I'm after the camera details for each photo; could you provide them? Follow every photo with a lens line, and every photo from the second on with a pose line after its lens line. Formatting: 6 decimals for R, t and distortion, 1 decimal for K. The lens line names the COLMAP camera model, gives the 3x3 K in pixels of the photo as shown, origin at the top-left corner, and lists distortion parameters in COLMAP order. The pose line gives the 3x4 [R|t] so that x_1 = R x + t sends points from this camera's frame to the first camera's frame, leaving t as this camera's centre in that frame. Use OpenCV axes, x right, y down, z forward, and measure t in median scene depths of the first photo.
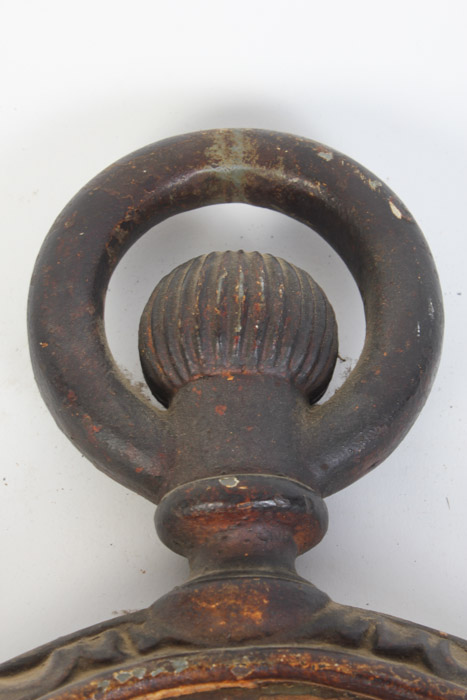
lens RADIAL K [[1645.8, 0, 233.4], [0, 1645.8, 349.1], [0, 0, 1]] dist [0.070604, 0.000000]
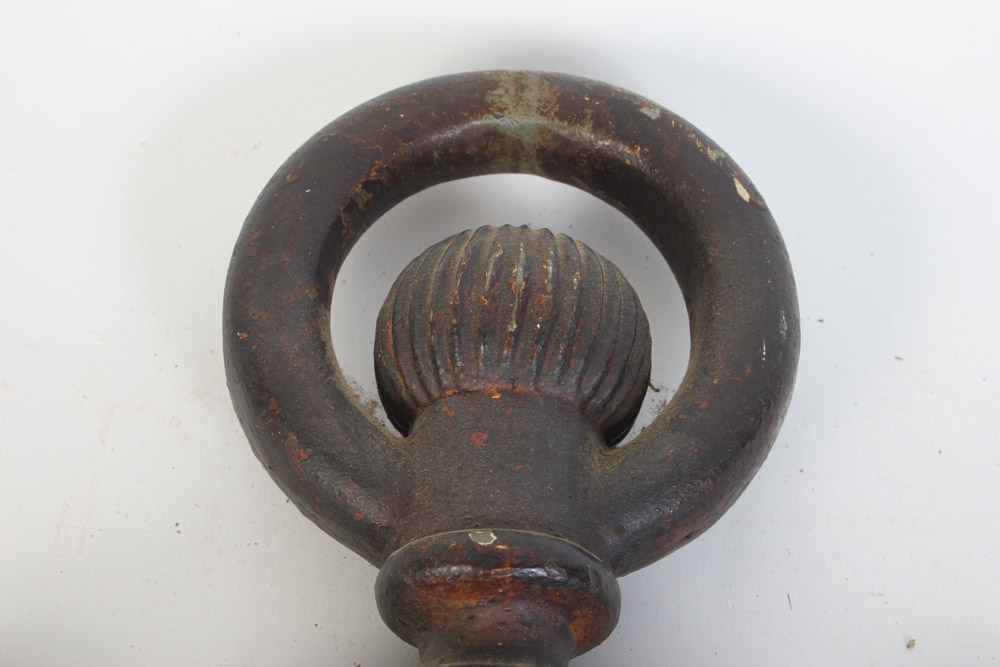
lens RADIAL K [[1910.7, 0, 500.2], [0, 1910.7, 335.9], [0, 0, 1]] dist [0.010998, 0.000000]
pose [[0.997362, 0.069379, -0.021353, 0.015130], [-0.070797, 0.994671, -0.074946, 0.051727], [0.016040, 0.076260, 0.996959, 0.167925]]
